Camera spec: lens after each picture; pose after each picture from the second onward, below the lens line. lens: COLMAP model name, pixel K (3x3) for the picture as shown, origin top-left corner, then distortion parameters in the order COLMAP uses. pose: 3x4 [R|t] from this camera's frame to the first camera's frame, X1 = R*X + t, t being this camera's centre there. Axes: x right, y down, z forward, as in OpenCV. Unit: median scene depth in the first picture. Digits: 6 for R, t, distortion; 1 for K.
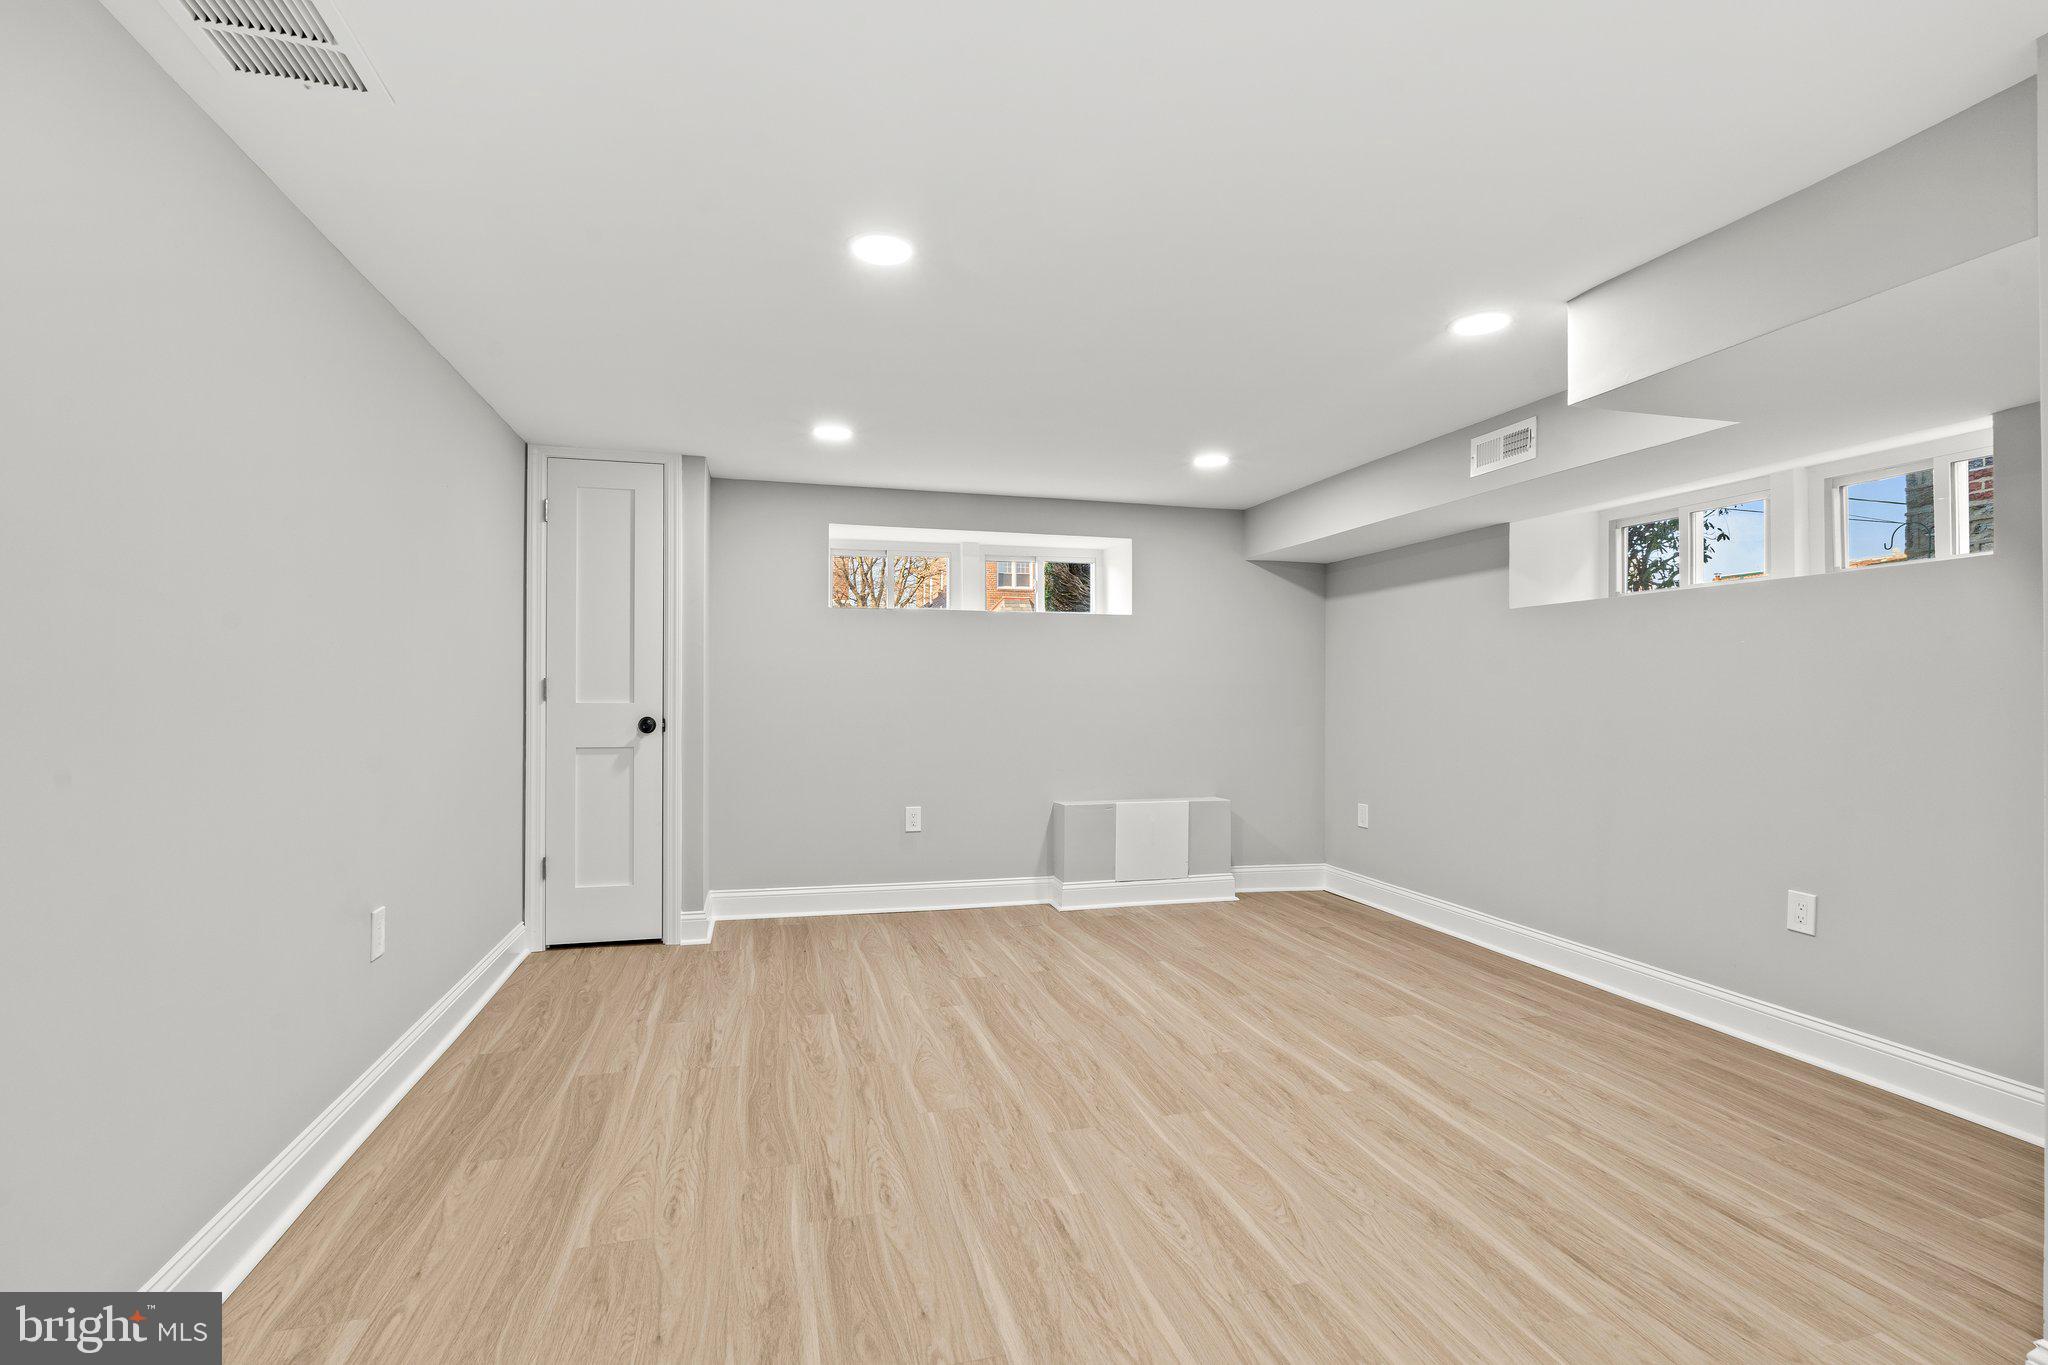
lens RADIAL K [[898.2, 0, 1018.7], [0, 898.2, 681.8], [0, 0, 1]] dist [-0.005269, -0.000288]
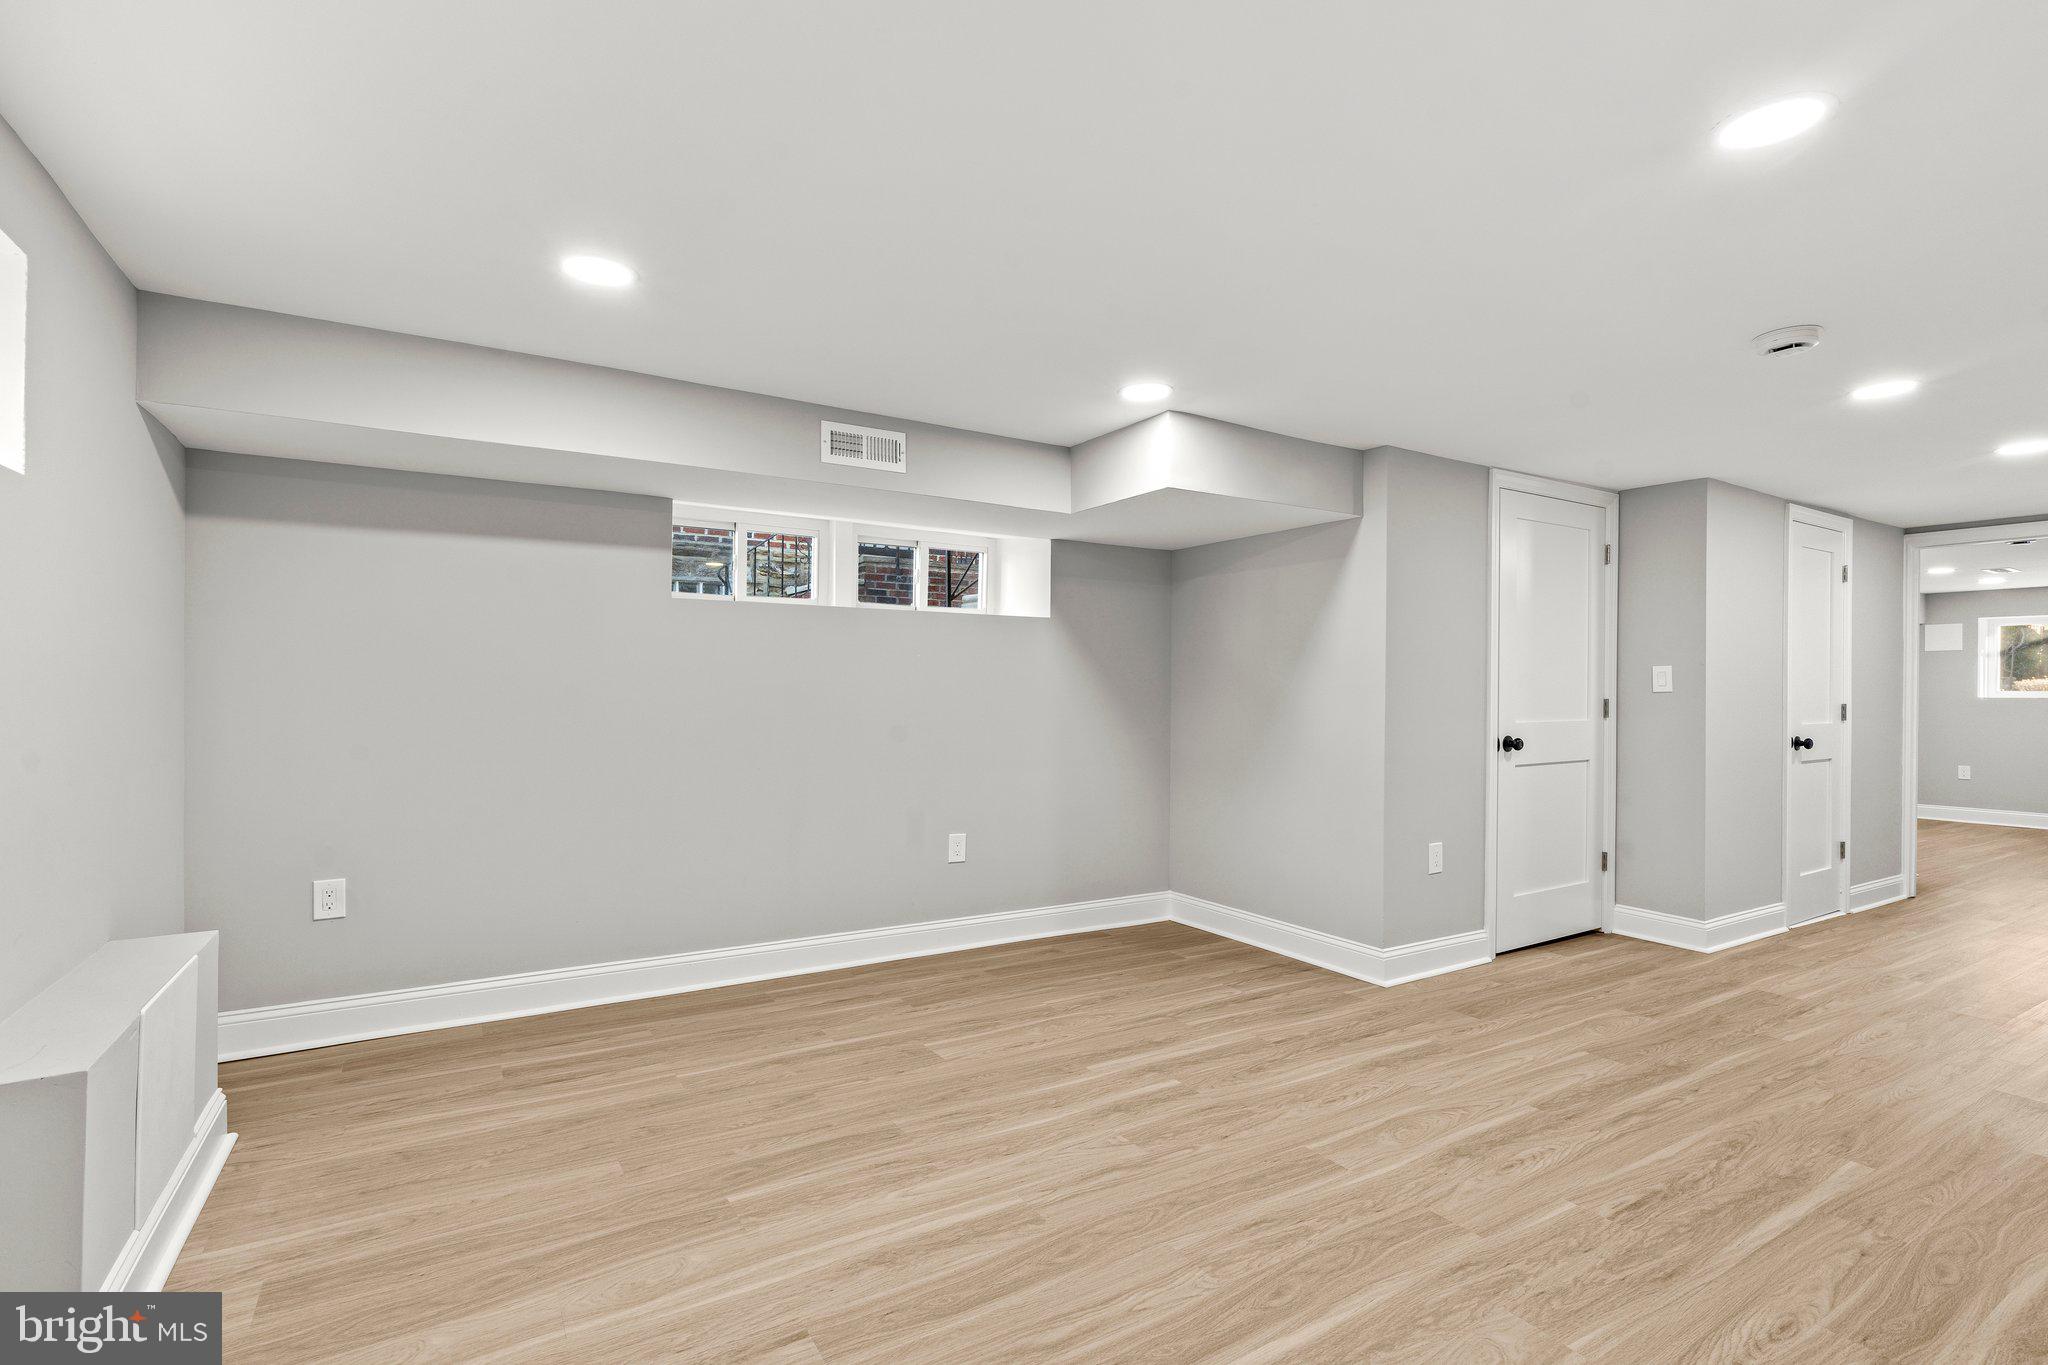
lens RADIAL K [[898.2, 0, 975.2], [0, 898.2, 690.1], [0, 0, 1]] dist [-0.005269, -0.000288]
pose [[-0.224577, -0.006819, 0.974433, -0.580274], [-0.019100, 0.999814, 0.002594, 0.003525], [-0.974269, -0.018029, -0.224665, 1.442730]]
